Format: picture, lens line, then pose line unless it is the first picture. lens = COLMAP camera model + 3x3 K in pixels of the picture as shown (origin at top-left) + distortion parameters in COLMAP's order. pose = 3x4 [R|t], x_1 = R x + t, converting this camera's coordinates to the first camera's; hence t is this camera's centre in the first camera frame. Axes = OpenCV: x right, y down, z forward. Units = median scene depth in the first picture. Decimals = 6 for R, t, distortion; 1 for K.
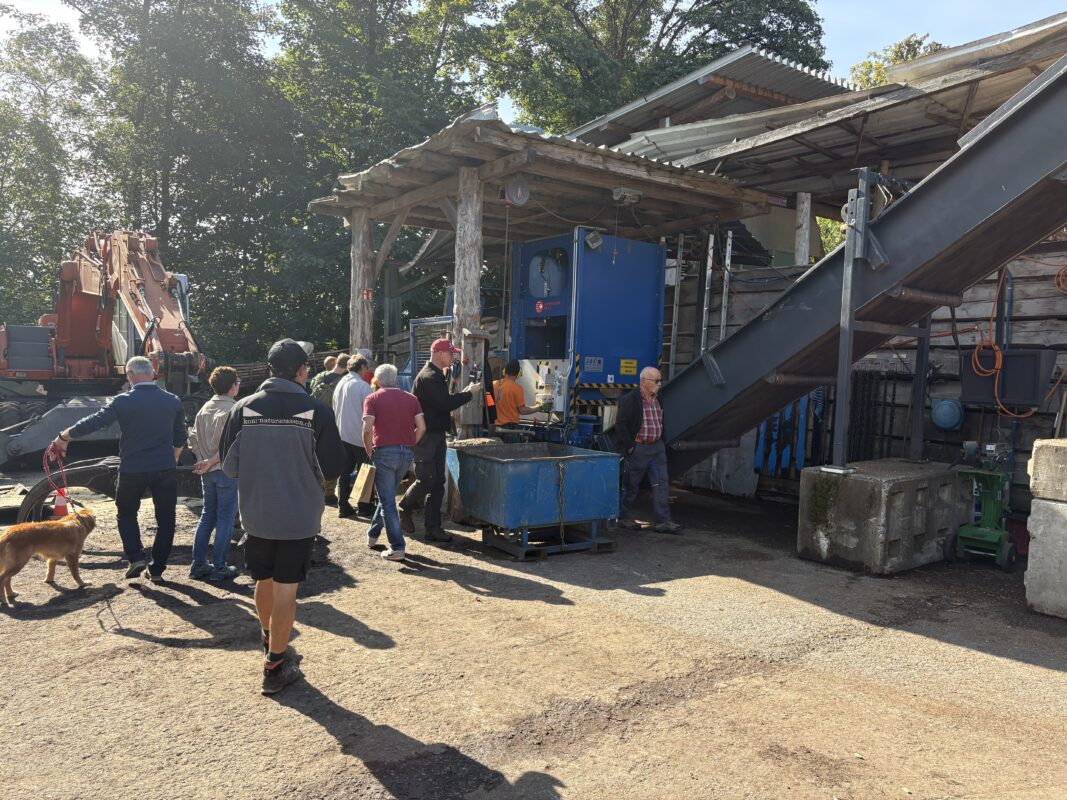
lens RADIAL K [[810.1, 0, 533.0], [0, 810.1, 401.7], [0, 0, 1]] dist [0.005392, 0.002106]
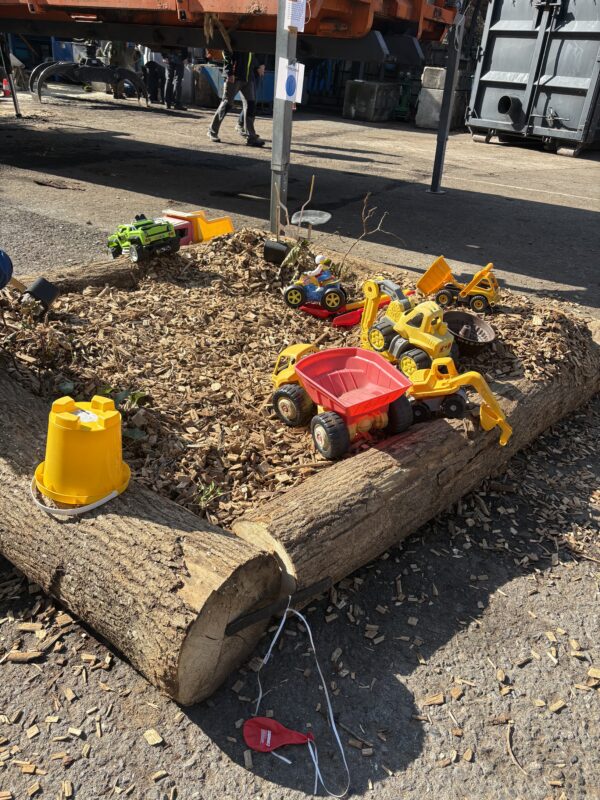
lens RADIAL K [[607.4, 0, 299.4], [0, 607.4, 399.9], [0, 0, 1]] dist [0.005392, 0.002106]
pose [[0.915480, -0.161929, 0.368341, -0.743120], [-0.030869, 0.884481, 0.465555, 0.085180], [-0.401178, -0.437576, 0.804726, -1.042932]]
